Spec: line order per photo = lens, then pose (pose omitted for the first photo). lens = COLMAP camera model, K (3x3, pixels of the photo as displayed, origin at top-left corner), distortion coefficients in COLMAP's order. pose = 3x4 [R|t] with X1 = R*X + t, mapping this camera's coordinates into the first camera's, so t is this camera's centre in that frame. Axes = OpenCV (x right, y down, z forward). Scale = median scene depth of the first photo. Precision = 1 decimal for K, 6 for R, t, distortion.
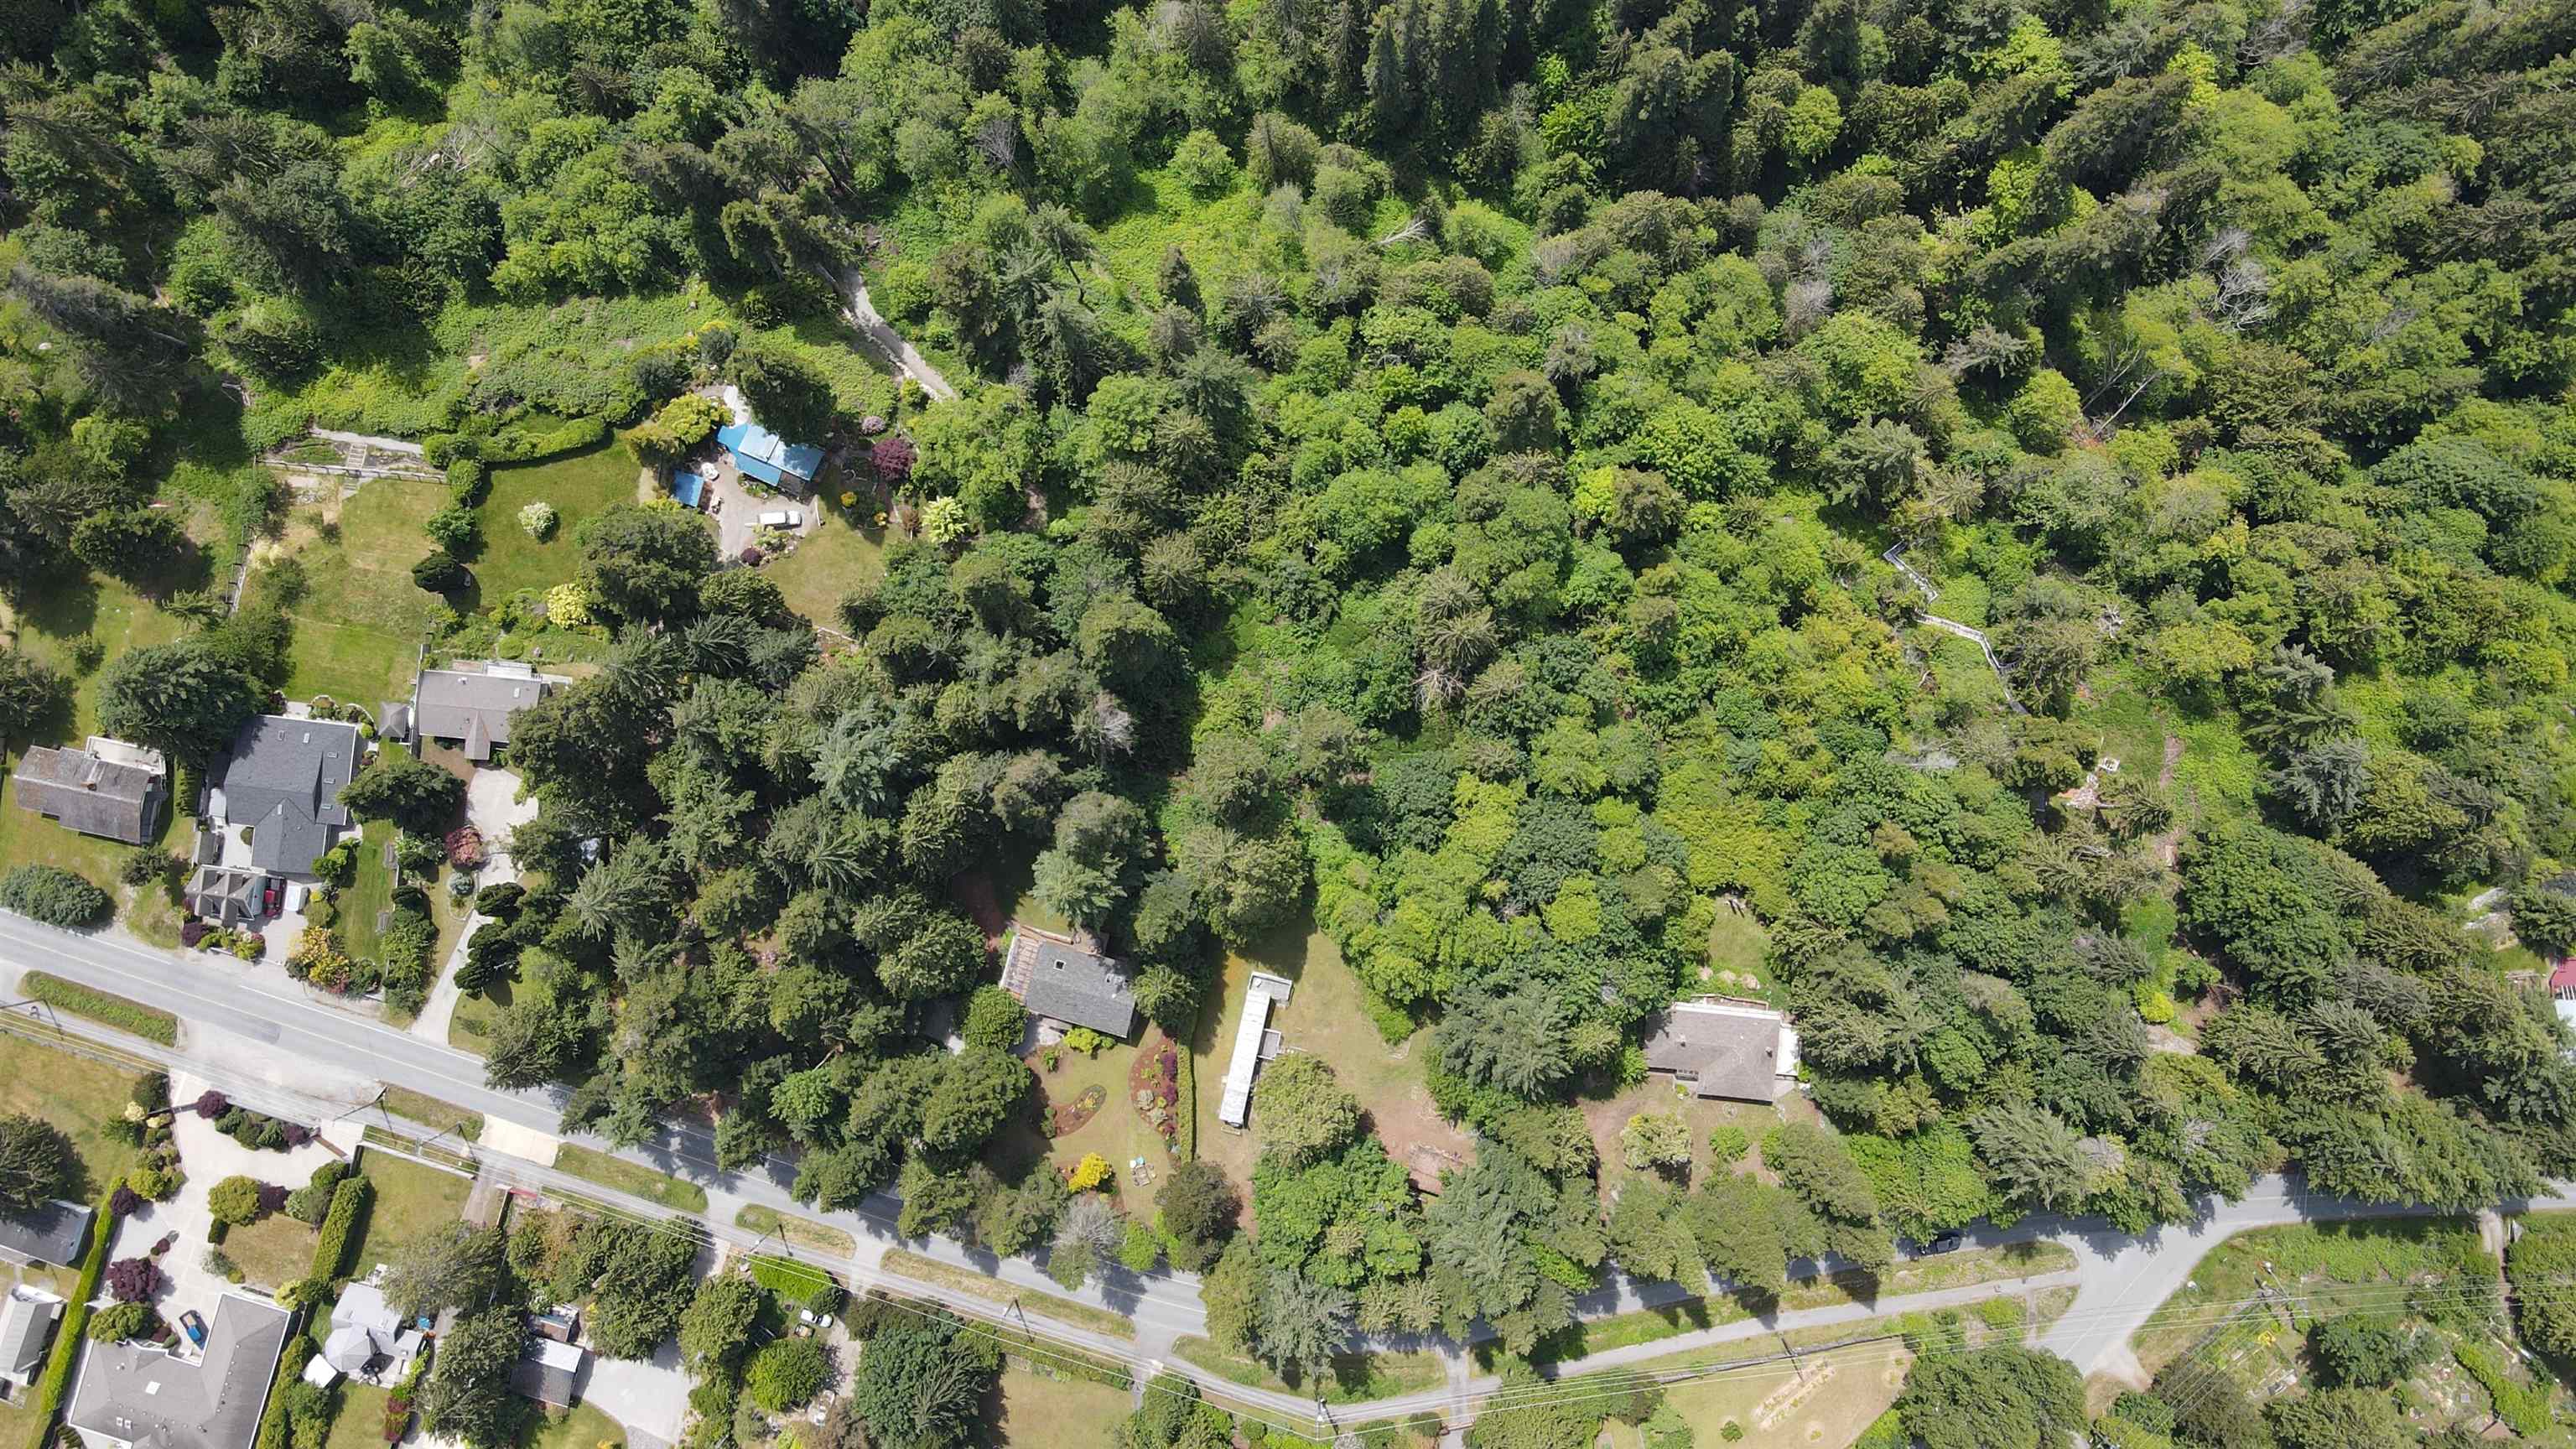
lens RADIAL K [[1892.5, 0, 1289.8], [0, 1892.5, 724.0], [0, 0, 1]] dist [0.008349, 0.020088]
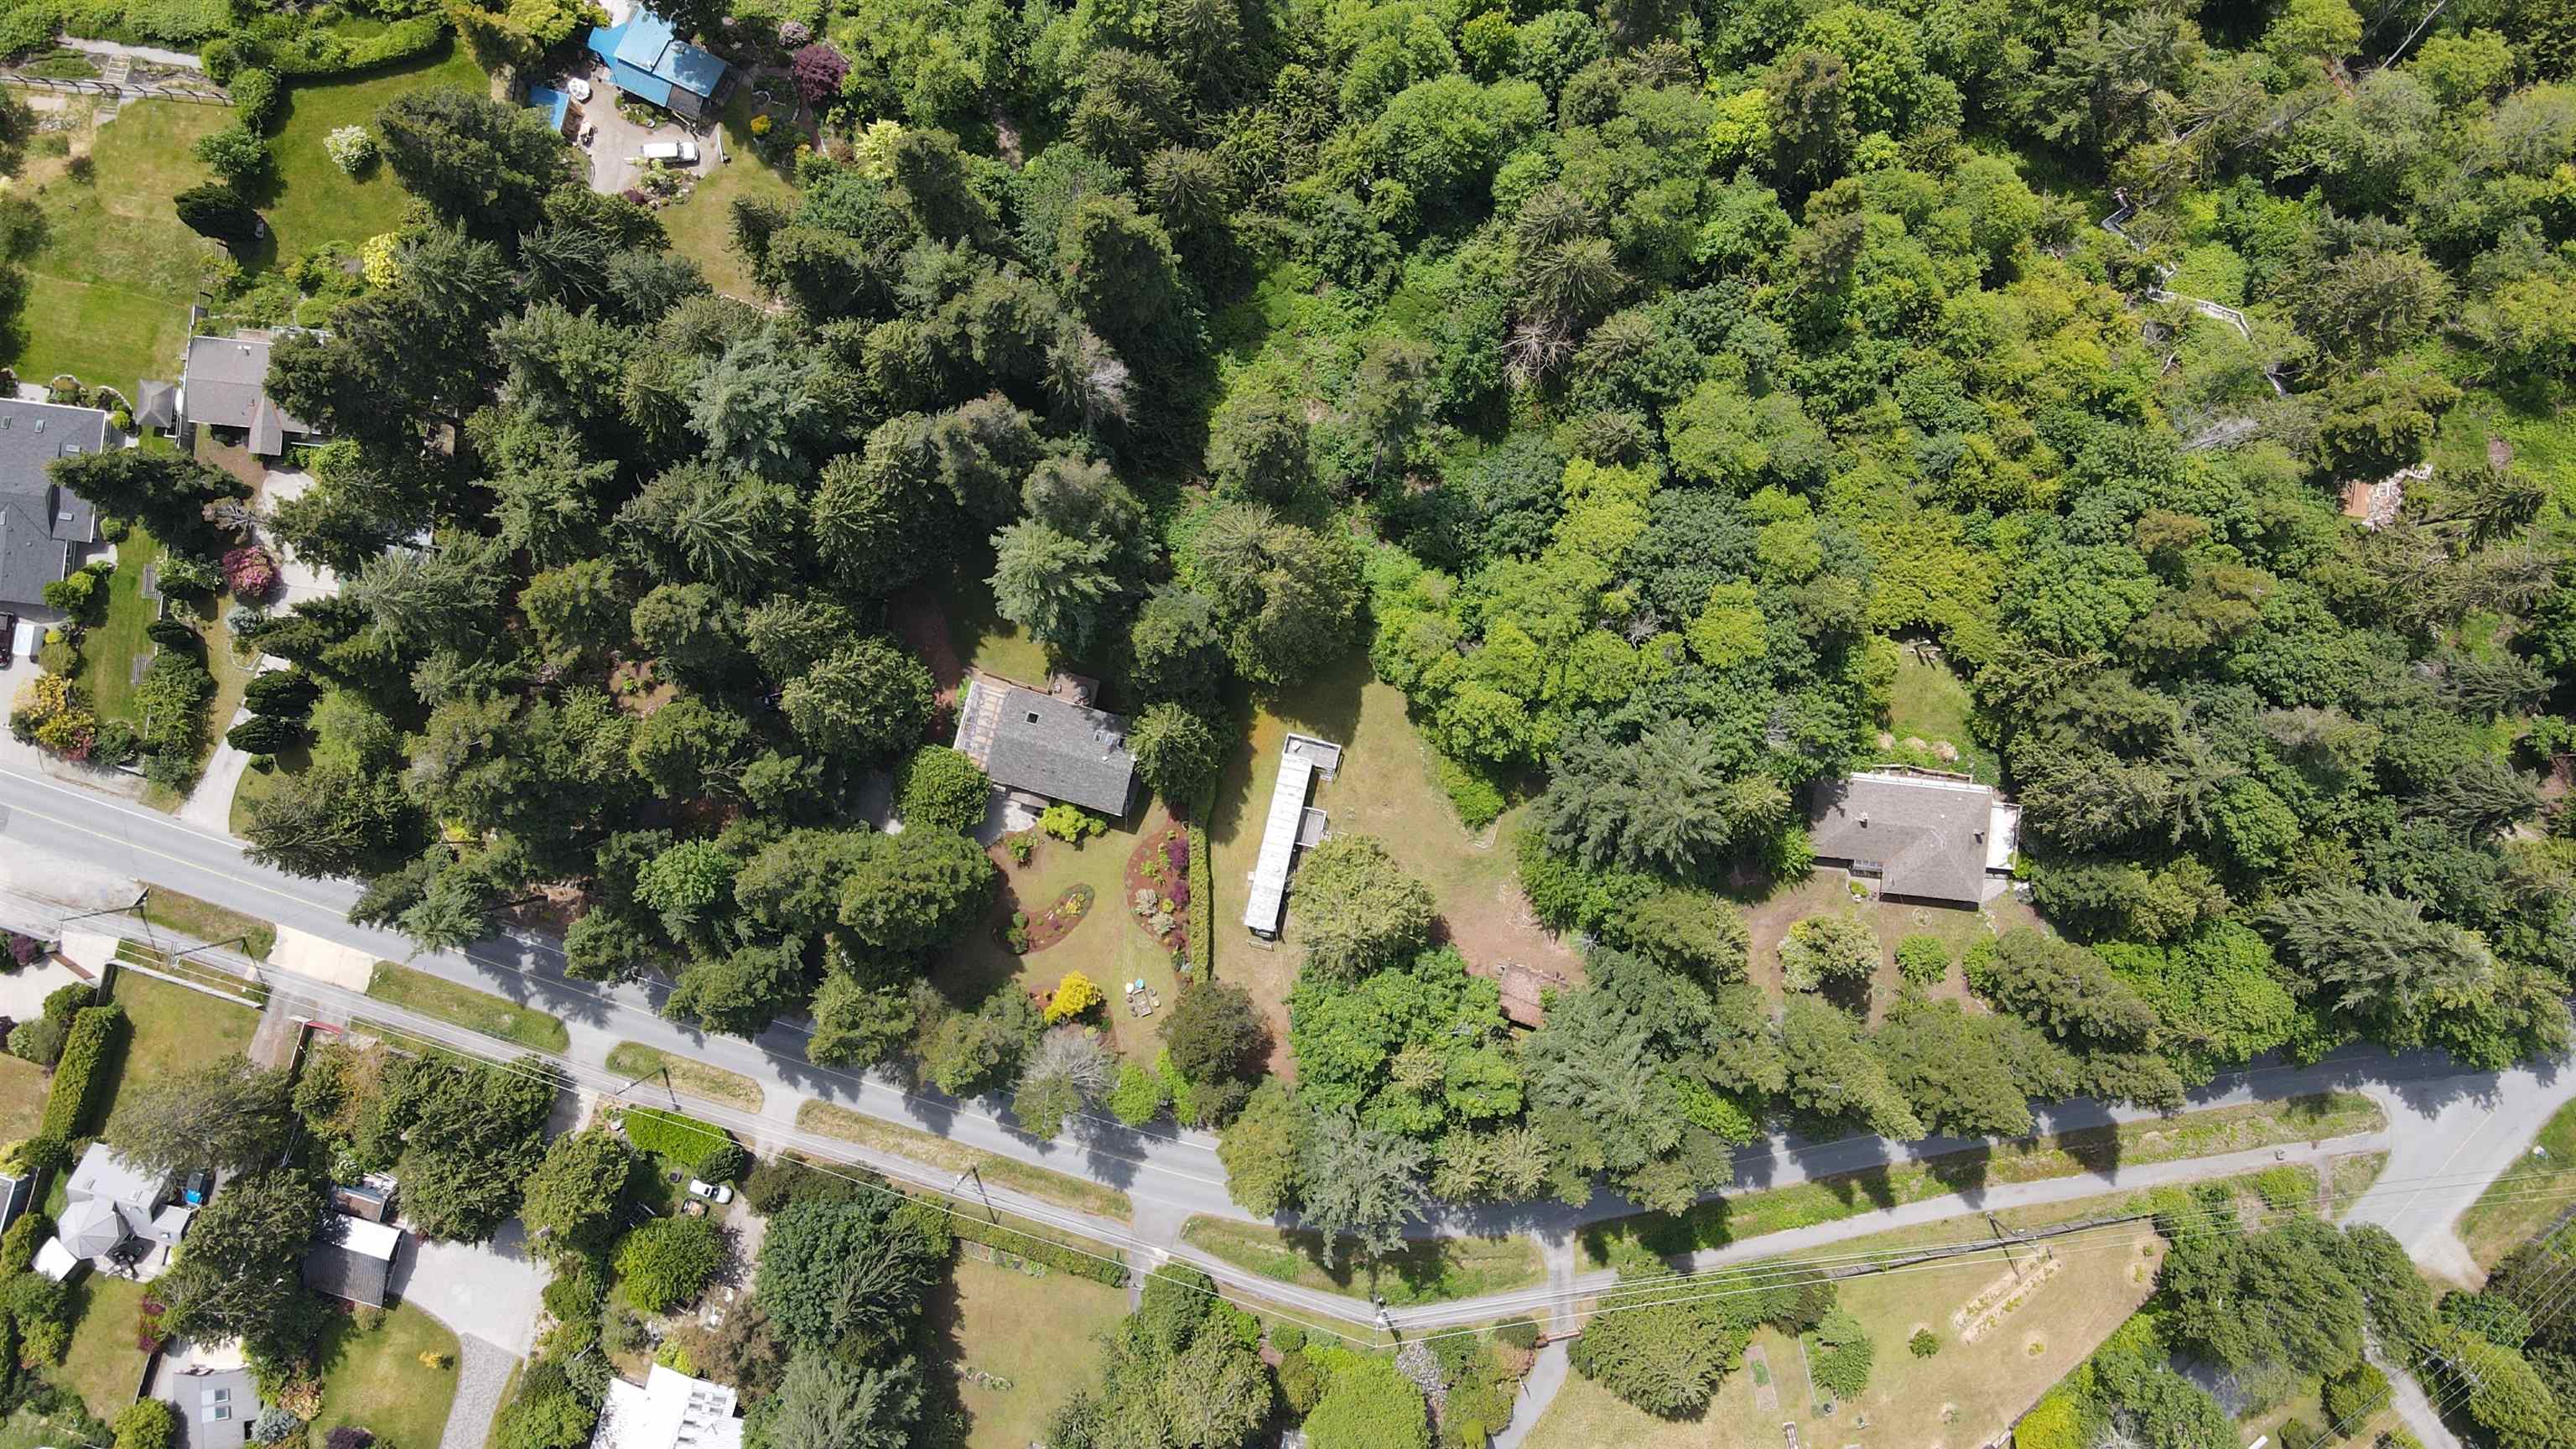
lens RADIAL K [[1892.5, 0, 1289.9], [0, 1892.5, 725.0], [0, 0, 1]] dist [0.008349, 0.020088]
pose [[0.999994, 0.002932, -0.001613, -0.017830], [-0.002933, 0.999995, -0.000698, 0.127737], [0.001611, 0.000702, 0.999998, 0.244543]]
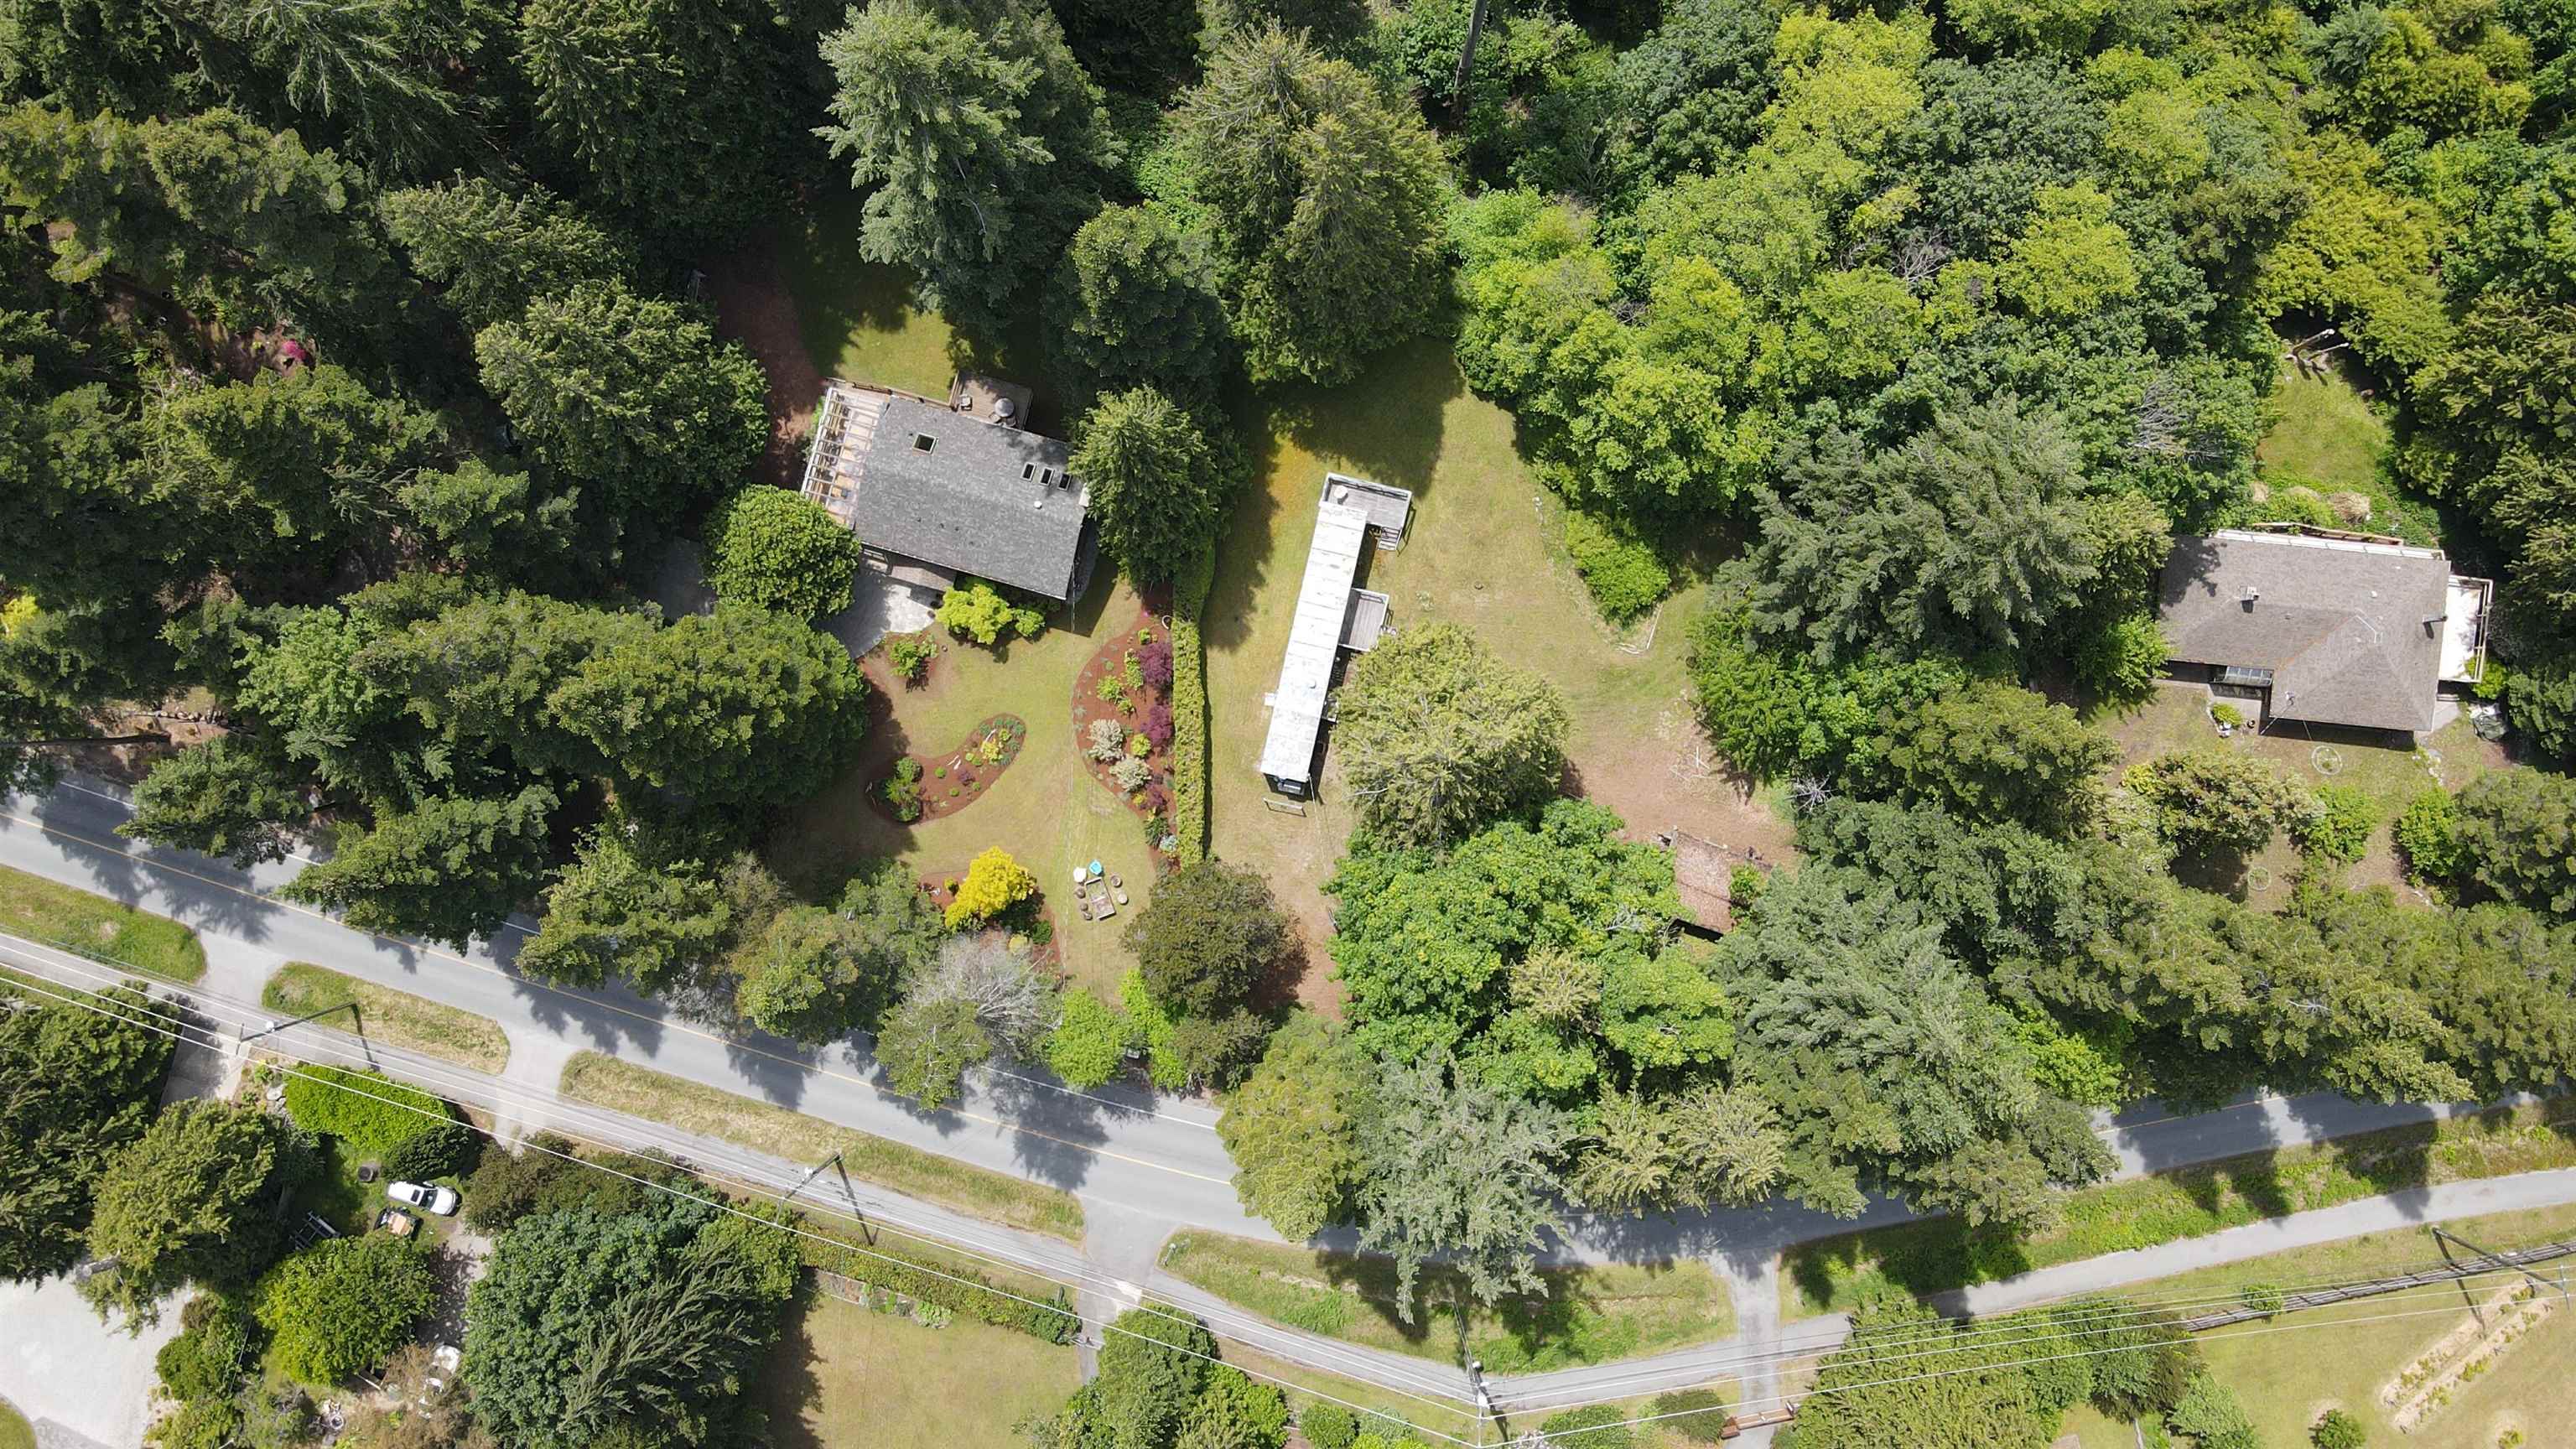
lens RADIAL K [[1892.5, 0, 1297.5], [0, 1892.5, 723.8], [0, 0, 1]] dist [0.008349, 0.020088]
pose [[0.999982, 0.002140, 0.005658, -0.030094], [-0.002120, 0.999992, -0.003513, 0.195405], [-0.005665, 0.003501, 0.999978, 0.517102]]
